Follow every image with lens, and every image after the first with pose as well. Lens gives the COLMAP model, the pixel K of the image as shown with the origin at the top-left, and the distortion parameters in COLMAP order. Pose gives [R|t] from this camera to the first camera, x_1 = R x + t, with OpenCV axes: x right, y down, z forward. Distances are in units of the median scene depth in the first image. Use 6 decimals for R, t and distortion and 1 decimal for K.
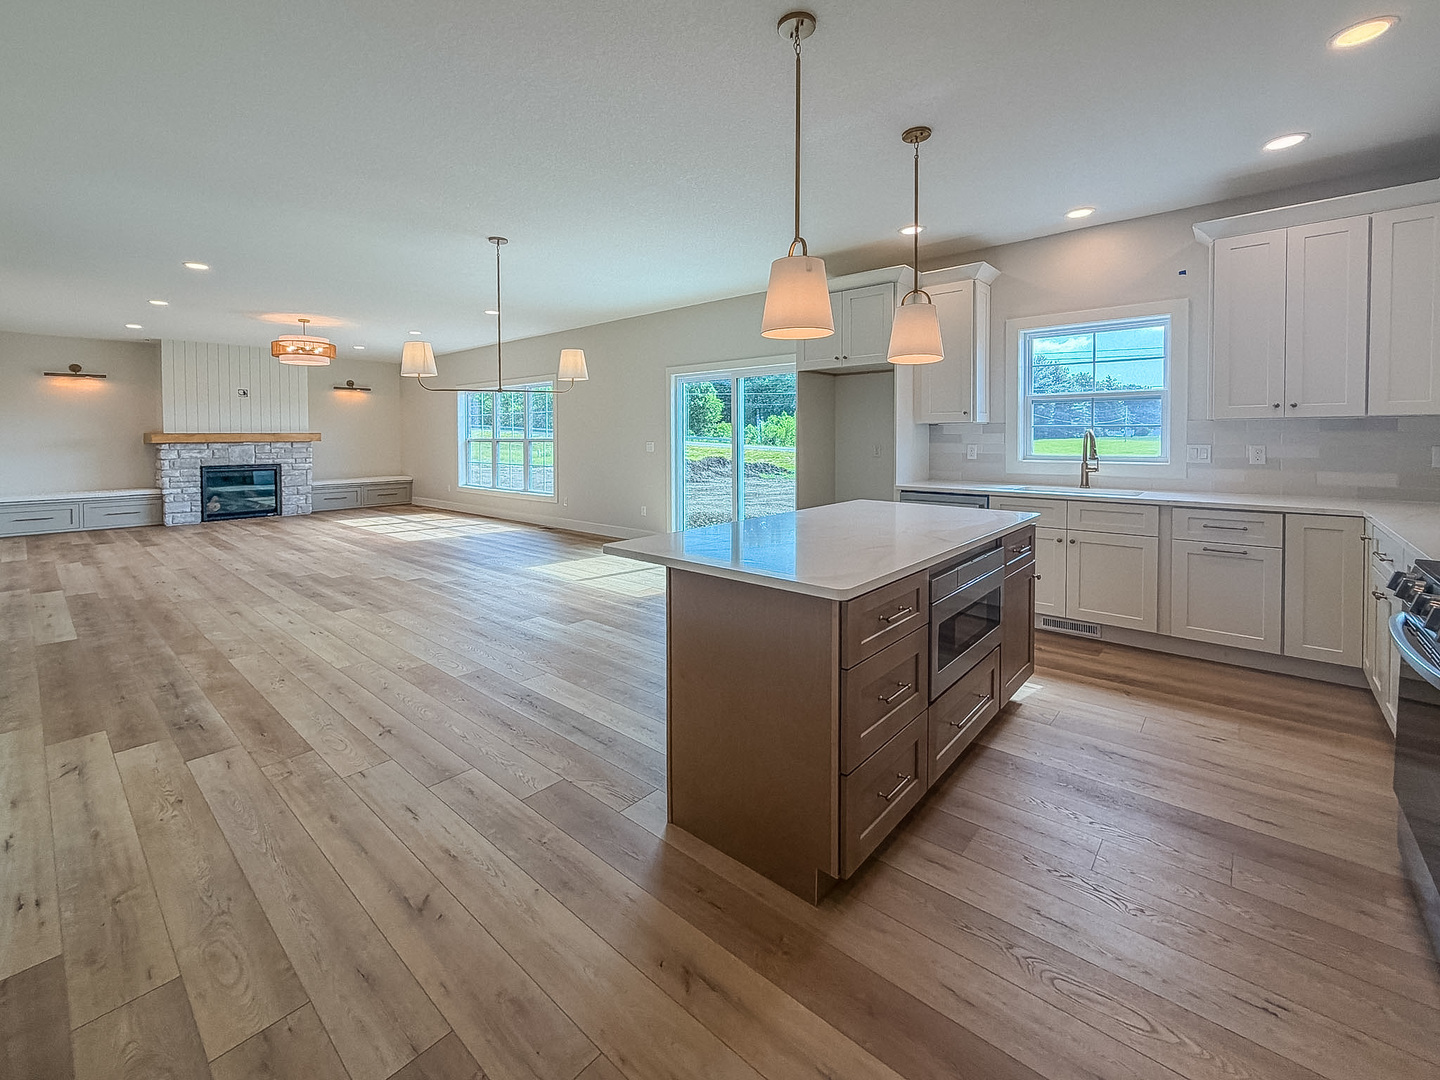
lens RADIAL K [[609.3, 0, 708.5], [0, 609.3, 439.0], [0, 0, 1]] dist [0.004830, -0.000385]
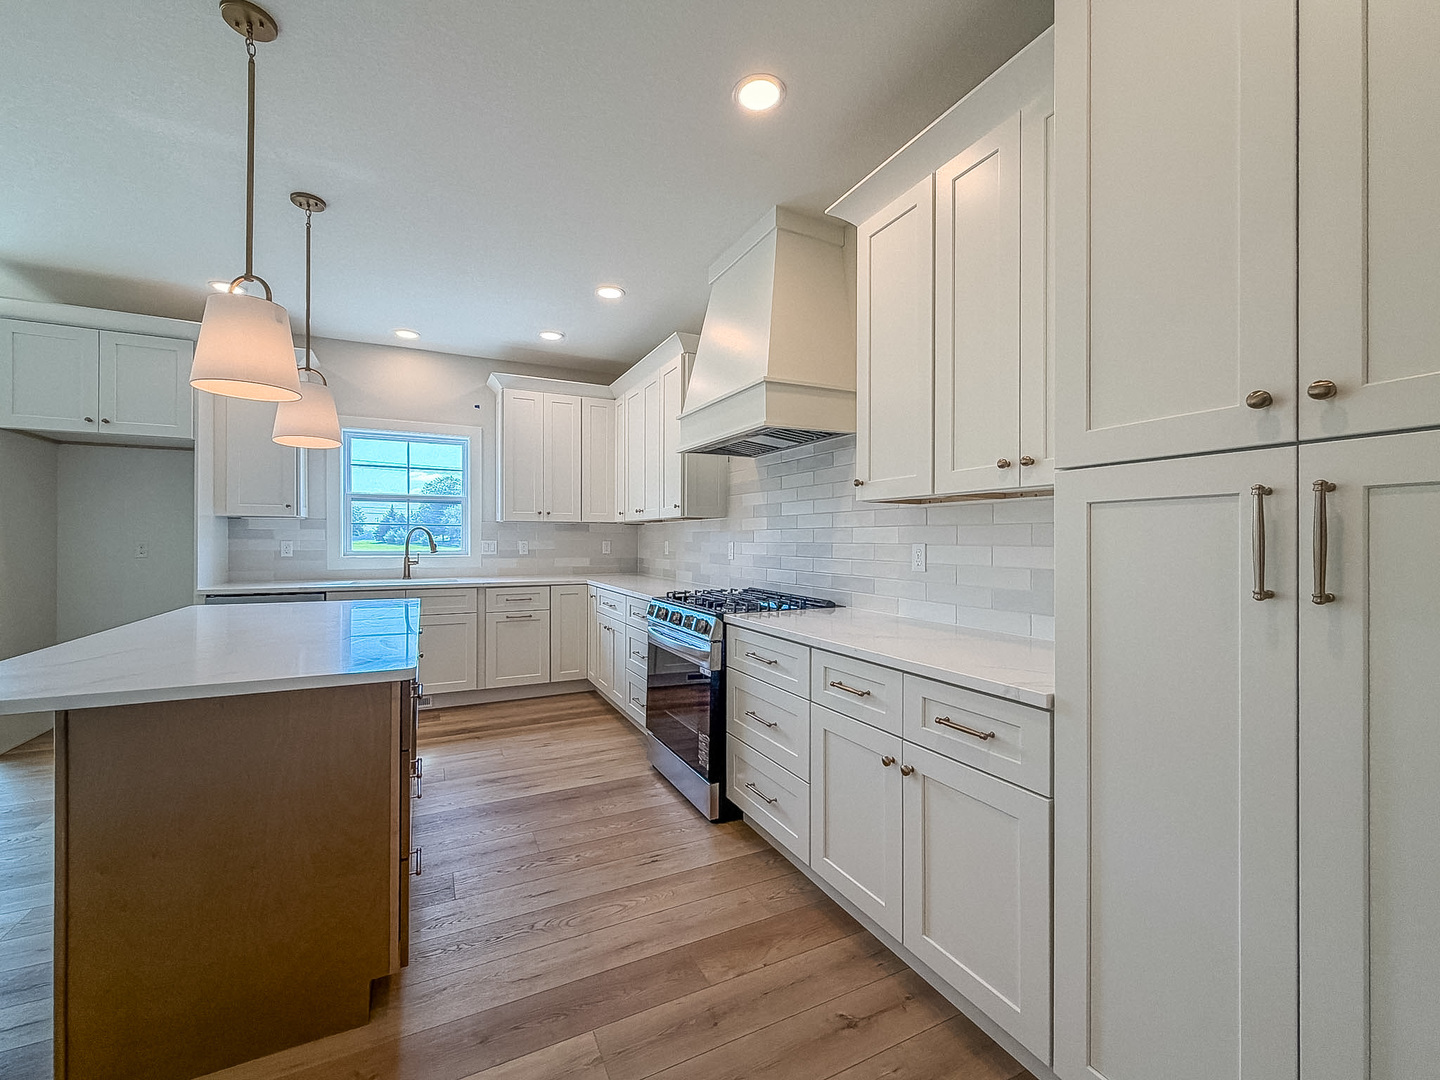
lens RADIAL K [[606.6, 0, 708.2], [0, 606.6, 529.6], [0, 0, 1]] dist [0.000790, -0.000550]
pose [[0.386820, 0.025061, 0.921815, -0.091730], [-0.000635, 0.999638, -0.026911, 0.008759], [-0.922155, 0.009824, 0.386695, 0.030044]]
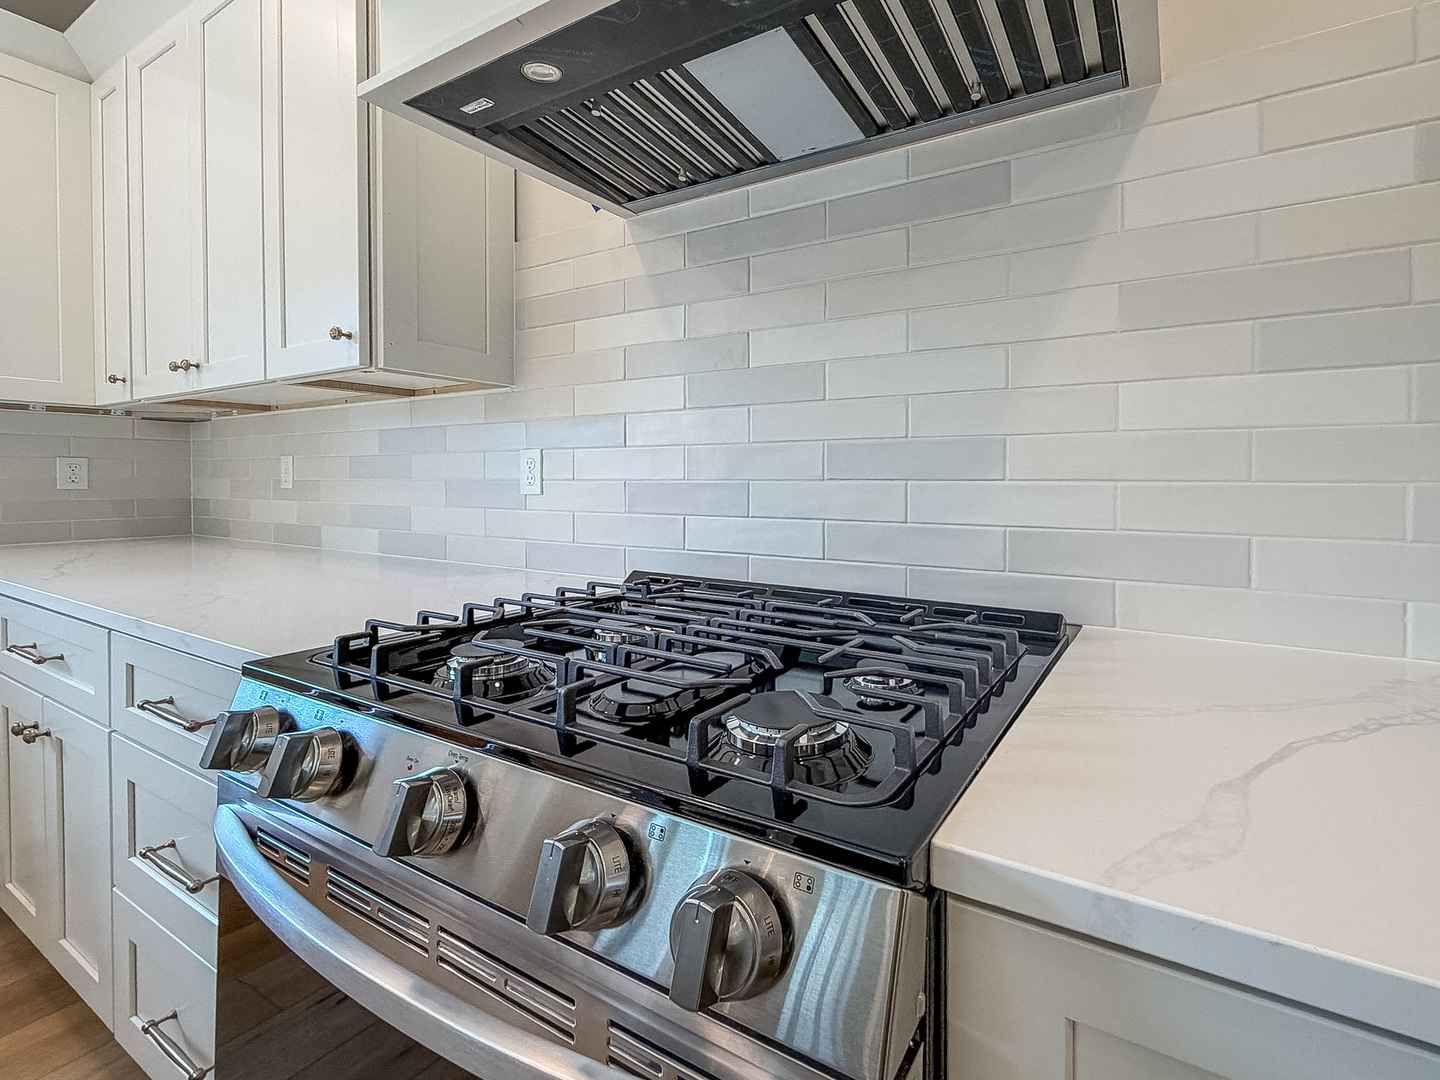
lens RADIAL K [[496.0, 0, 723.3], [0, 496.0, 488.6], [0, 0, 1]] dist [-0.001195, 0.000016]
pose [[-0.296301, -0.007819, 0.955063, 0.162090], [0.005360, 0.999937, 0.009850, 0.015761], [-0.955080, 0.008038, -0.296240, 0.170061]]
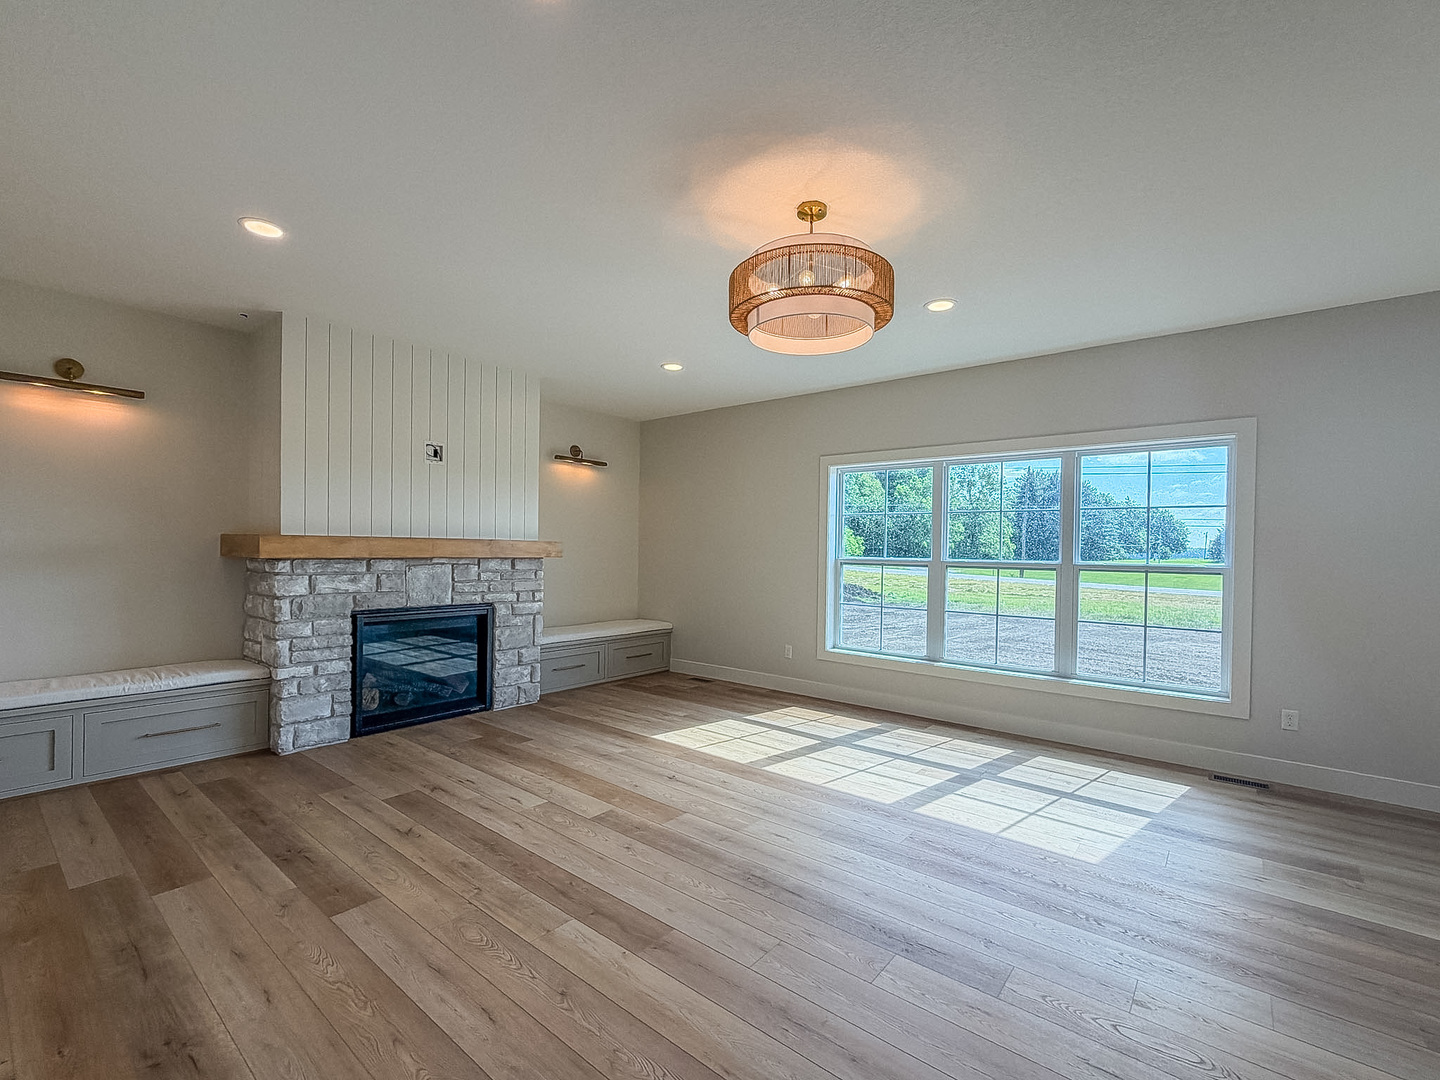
lens RADIAL K [[630.2, 0, 739.2], [0, 630.2, 549.1], [0, 0, 1]] dist [0.003808, -0.000624]
pose [[0.998133, 0.020551, 0.057520, -0.597511], [-0.020155, 0.999769, -0.007461, -0.003032], [-0.057660, 0.006288, 0.998316, 0.543603]]
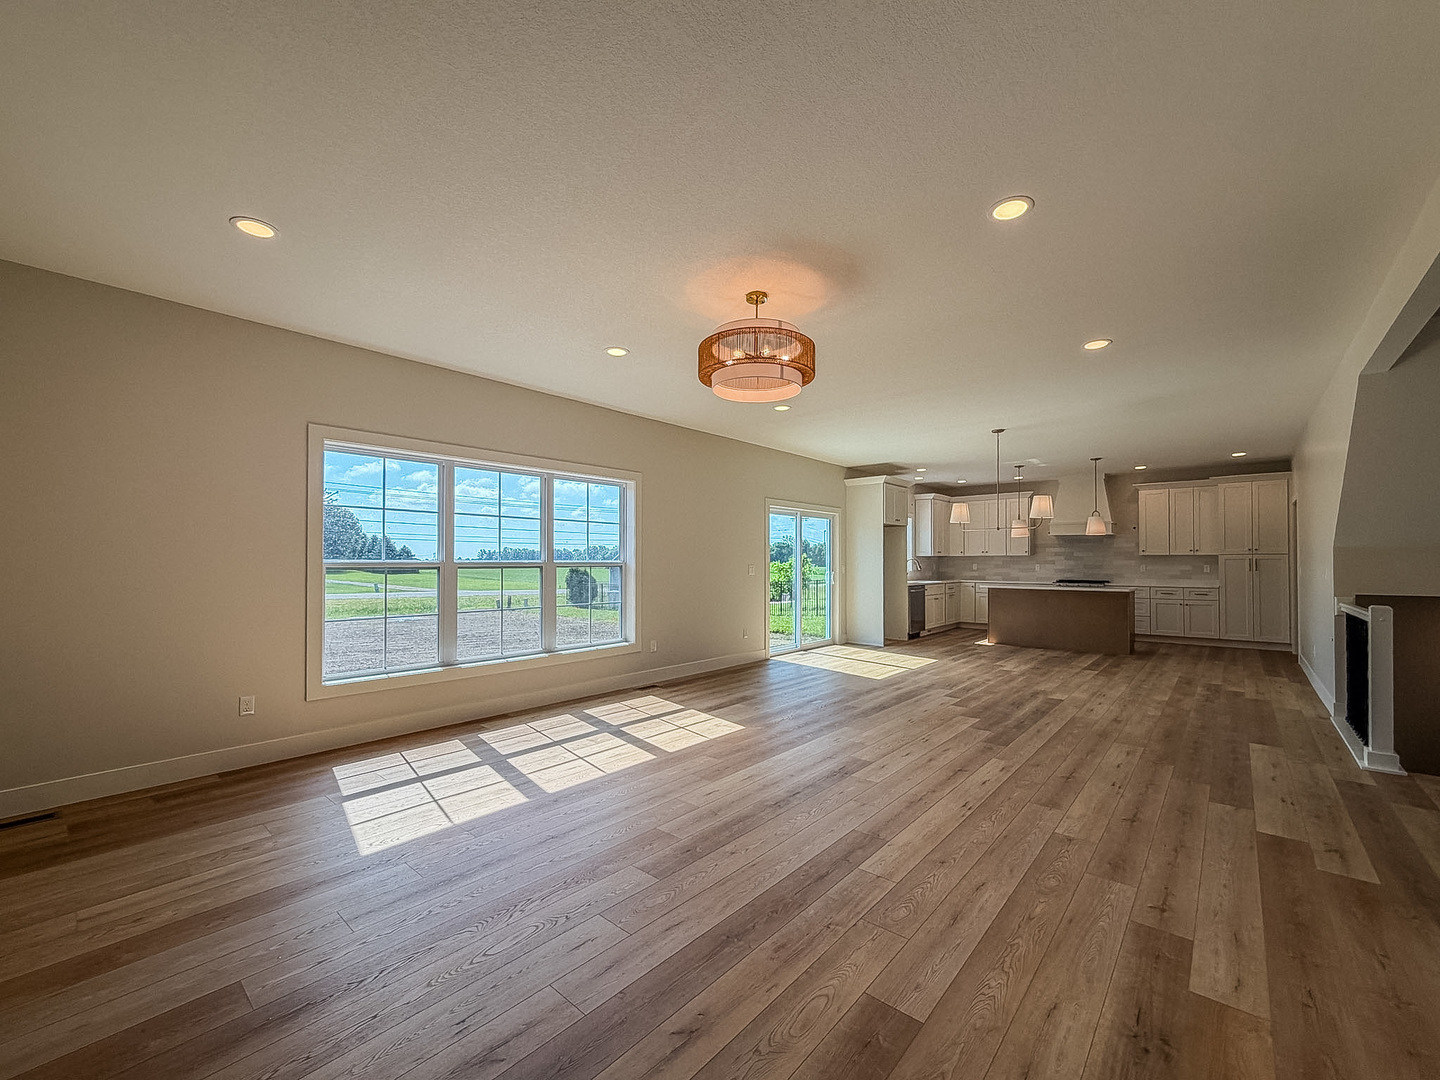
lens RADIAL K [[606.6, 0, 710.1], [0, 606.6, 557.6], [0, 0, 1]] dist [0.000790, -0.000550]
pose [[-0.013183, 0.010926, 0.999853, -0.930342], [0.007985, 0.999910, -0.010822, 0.000097], [-0.999881, 0.007841, -0.013269, 0.869703]]
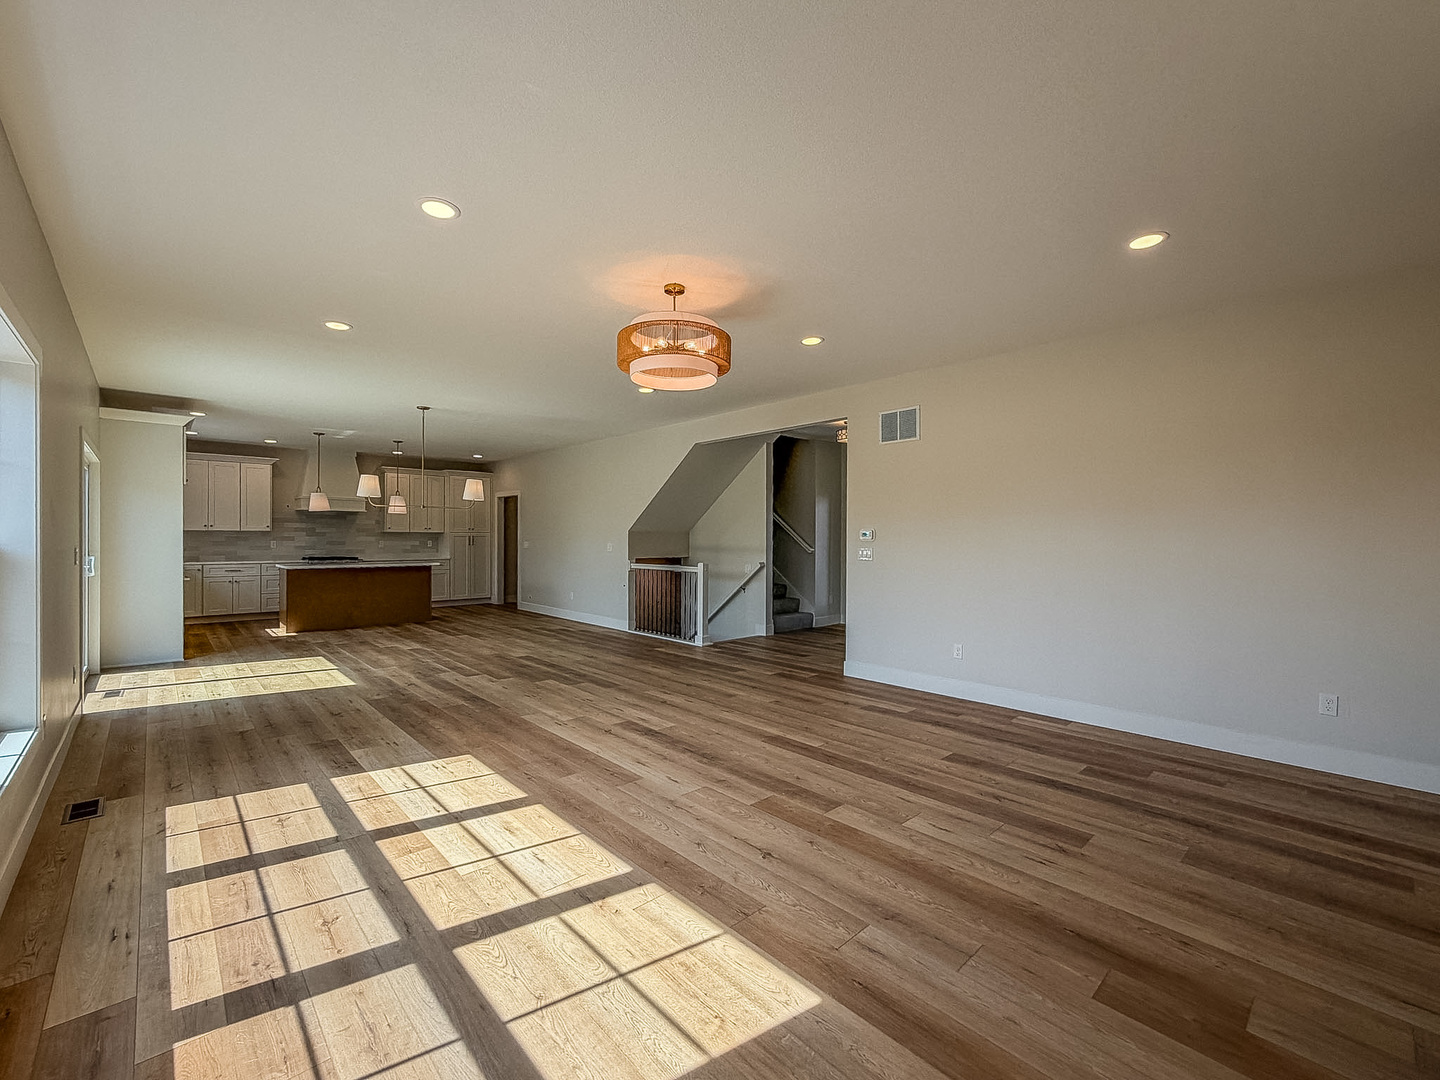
lens RADIAL K [[606.6, 0, 745.2], [0, 606.6, 531.0], [0, 0, 1]] dist [0.000790, -0.000550]
pose [[-0.998007, 0.001704, 0.063074, -0.622384], [0.001719, 0.999999, 0.000170, -0.011126], [-0.063074, 0.000278, -0.998009, 1.231319]]
